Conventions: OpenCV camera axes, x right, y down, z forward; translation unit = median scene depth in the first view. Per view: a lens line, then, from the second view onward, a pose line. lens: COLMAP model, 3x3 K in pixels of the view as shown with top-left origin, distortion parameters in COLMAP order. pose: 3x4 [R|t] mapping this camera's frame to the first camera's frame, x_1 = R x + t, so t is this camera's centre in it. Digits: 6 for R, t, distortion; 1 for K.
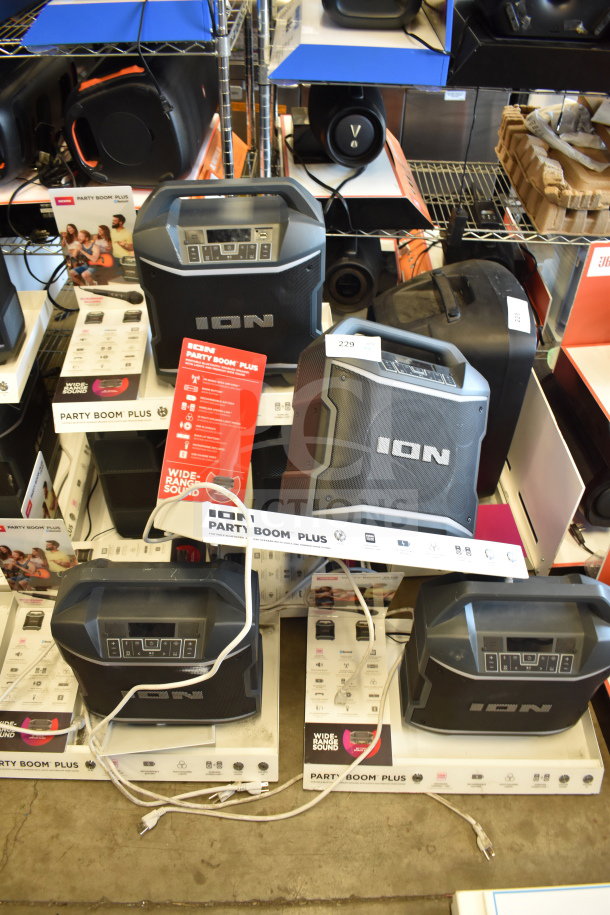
lens RADIAL K [[696.1, 0, 303.3], [0, 696.1, 453.2], [0, 0, 1]] dist [-0.099754, 0.014464]
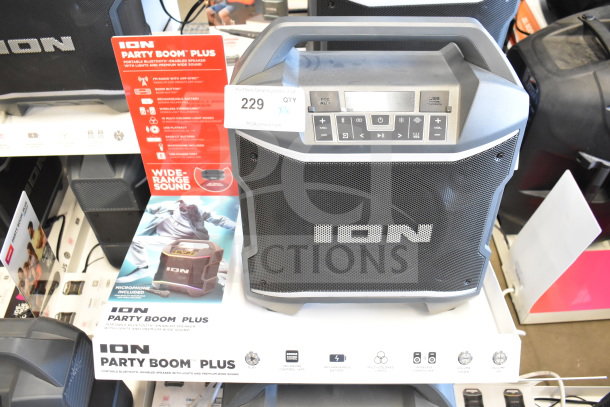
lens RADIAL K [[517.3, 0, 308.0], [0, 517.3, 203.1], [0, 0, 1]] dist [-0.094153, 0.008837]
pose [[0.998022, 0.031842, -0.054196, -0.138324], [-0.040371, 0.985573, -0.164368, -0.138616], [0.048180, 0.166231, 0.984909, 0.525208]]
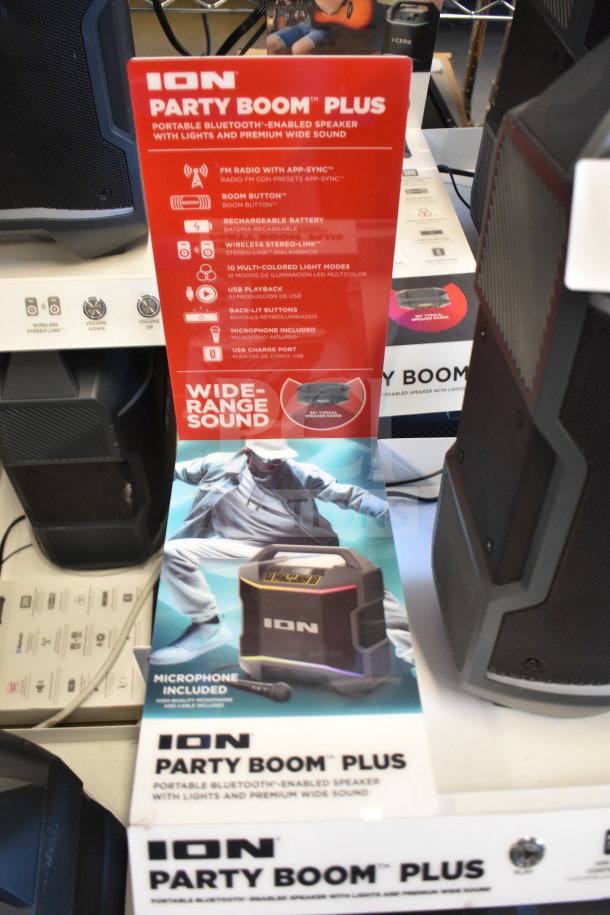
lens RADIAL K [[775.9, 0, 307.0], [0, 775.9, 452.9], [0, 0, 1]] dist [-0.094153, 0.008837]
pose [[0.999859, 0.015417, -0.006664, -0.315208], [-0.016032, 0.994333, -0.105092, -0.200708], [0.005006, 0.105184, 0.994440, 0.733363]]
